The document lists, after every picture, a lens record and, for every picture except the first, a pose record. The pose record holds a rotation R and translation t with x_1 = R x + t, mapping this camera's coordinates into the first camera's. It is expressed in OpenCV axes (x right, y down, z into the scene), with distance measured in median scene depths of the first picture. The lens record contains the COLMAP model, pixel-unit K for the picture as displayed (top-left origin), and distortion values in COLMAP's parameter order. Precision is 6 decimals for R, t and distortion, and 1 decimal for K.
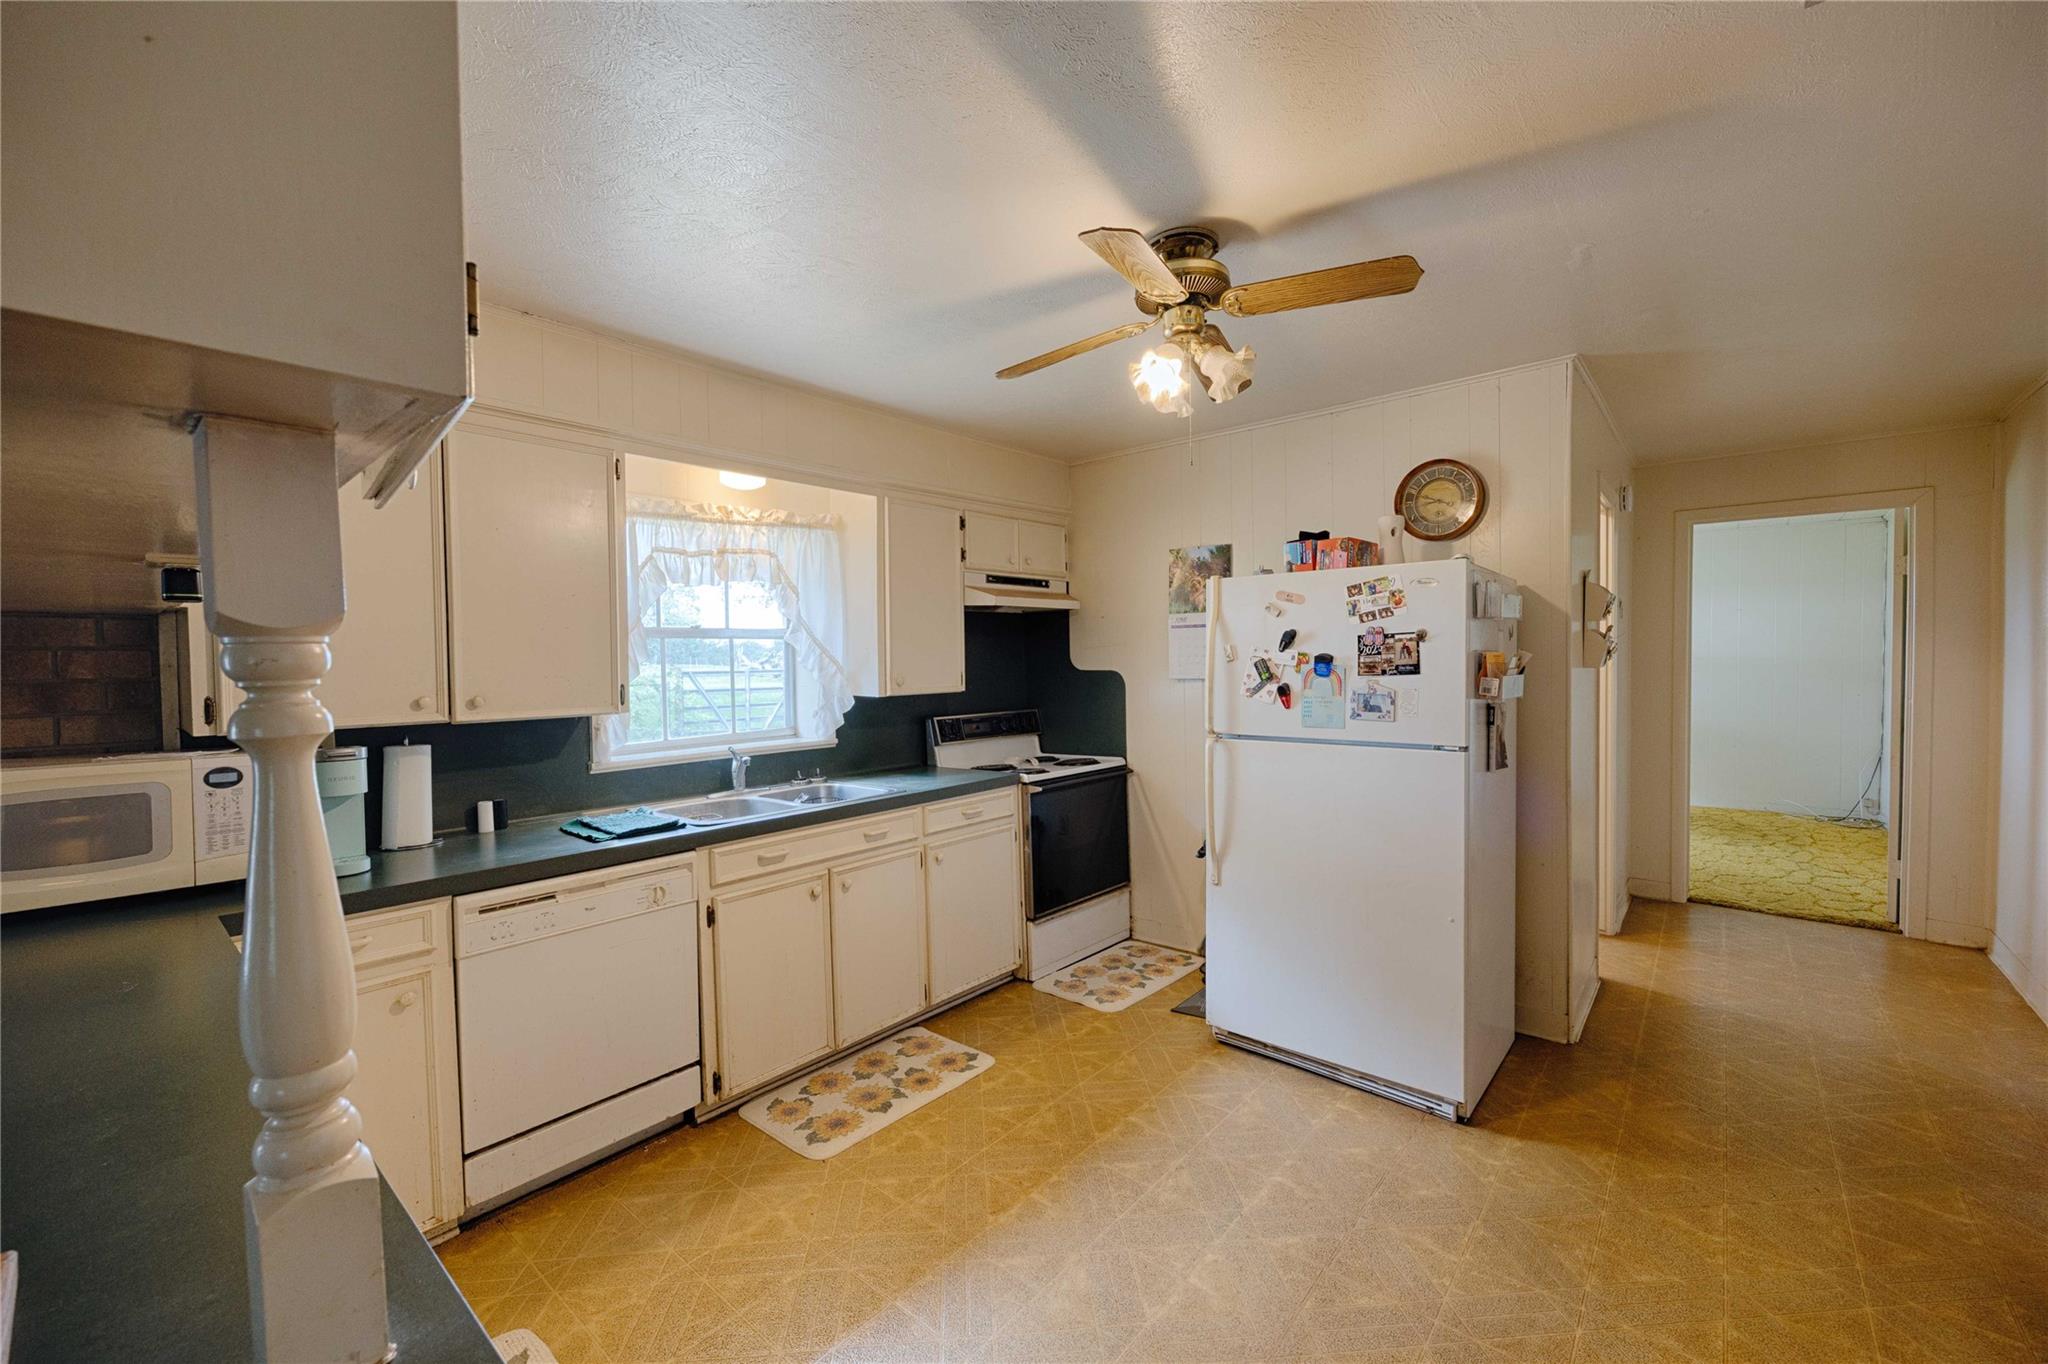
lens RADIAL K [[801.2, 0, 1017.0], [0, 801.2, 680.2], [0, 0, 1]] dist [0.001069, -0.000050]
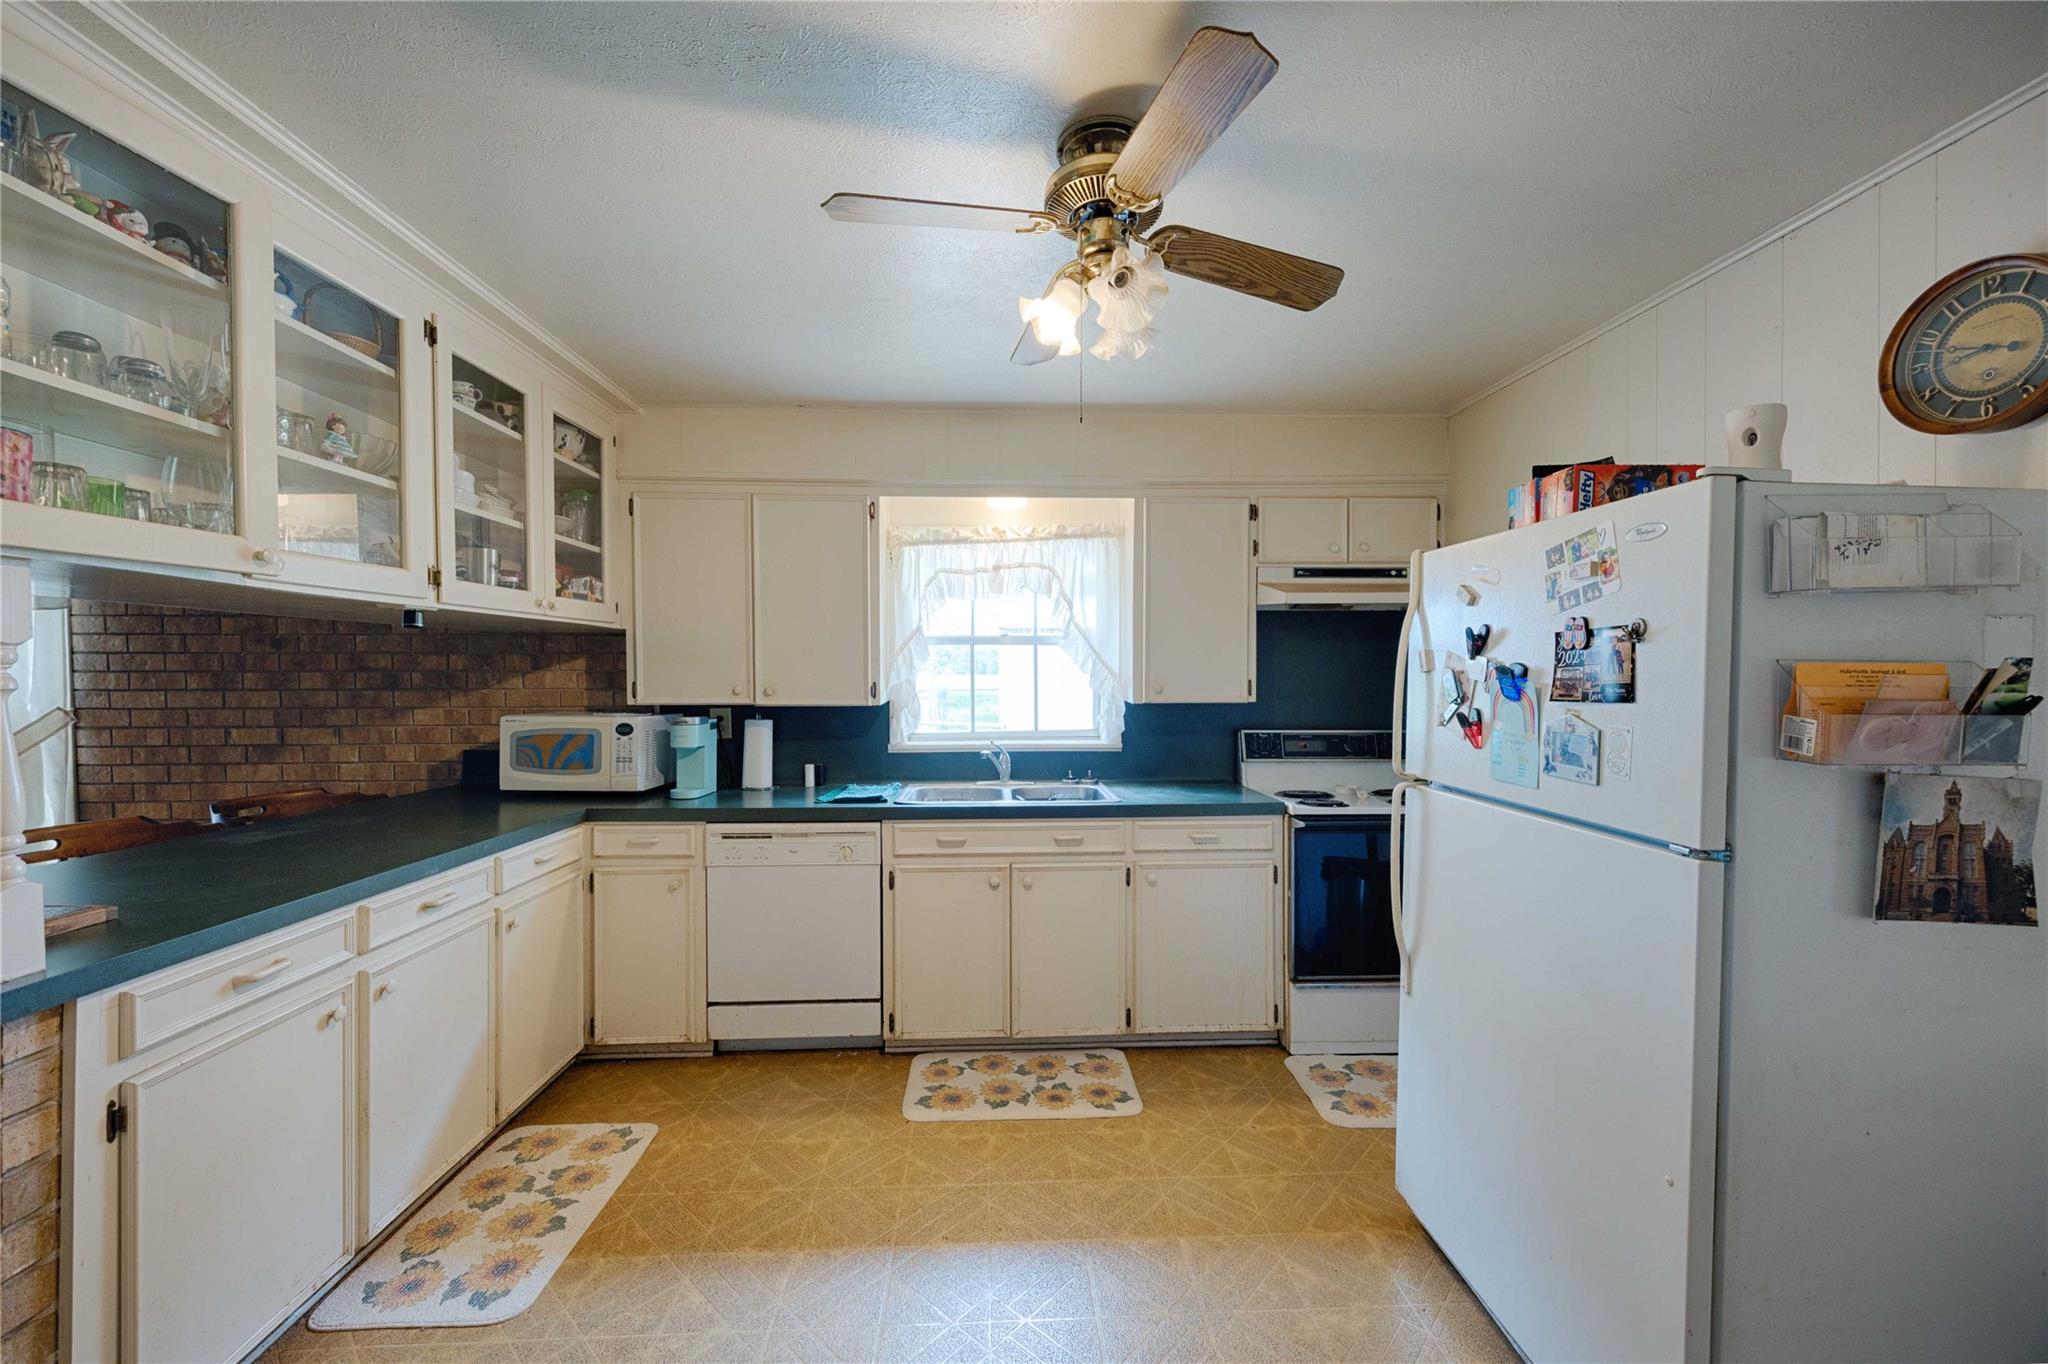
lens RADIAL K [[789.5, 0, 1030.0], [0, 789.5, 680.4], [0, 0, 1]] dist [-0.001782, -0.000200]
pose [[0.700558, 0.025707, -0.713132, 0.519012], [-0.030153, 0.999525, 0.006410, -0.011639], [0.712958, 0.017012, 0.701000, 0.291572]]
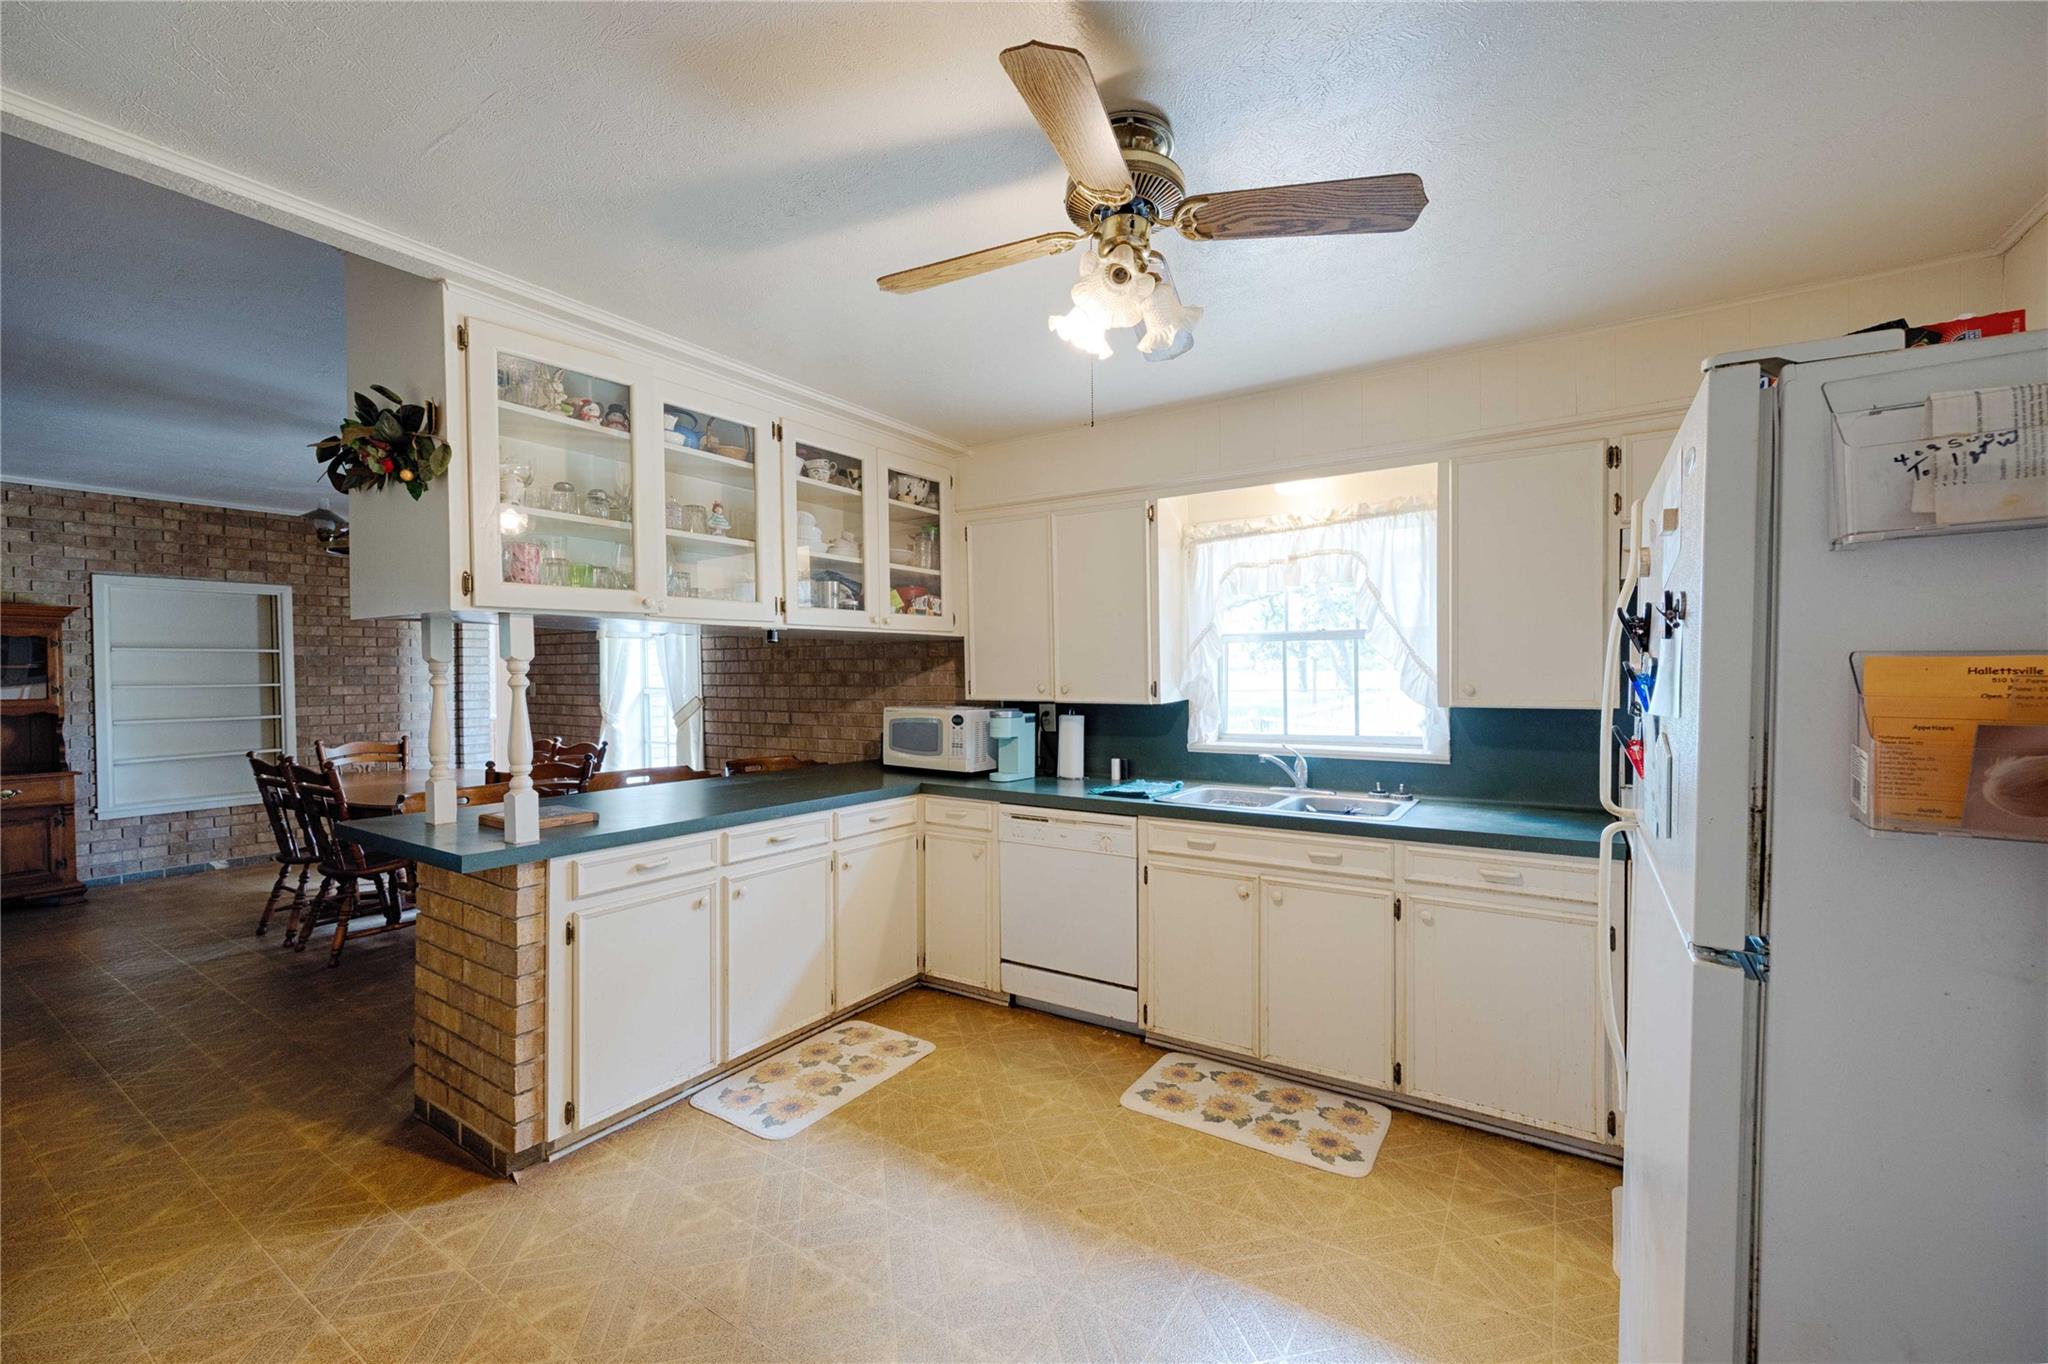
lens RADIAL K [[818.3, 0, 1038.8], [0, 818.3, 682.3], [0, 0, 1]] dist [-0.000140, -0.003107]
pose [[0.163584, 0.030882, -0.986046, 0.713089], [-0.020795, 0.999396, 0.027850, -0.023931], [0.986310, 0.015949, 0.164127, 0.566792]]
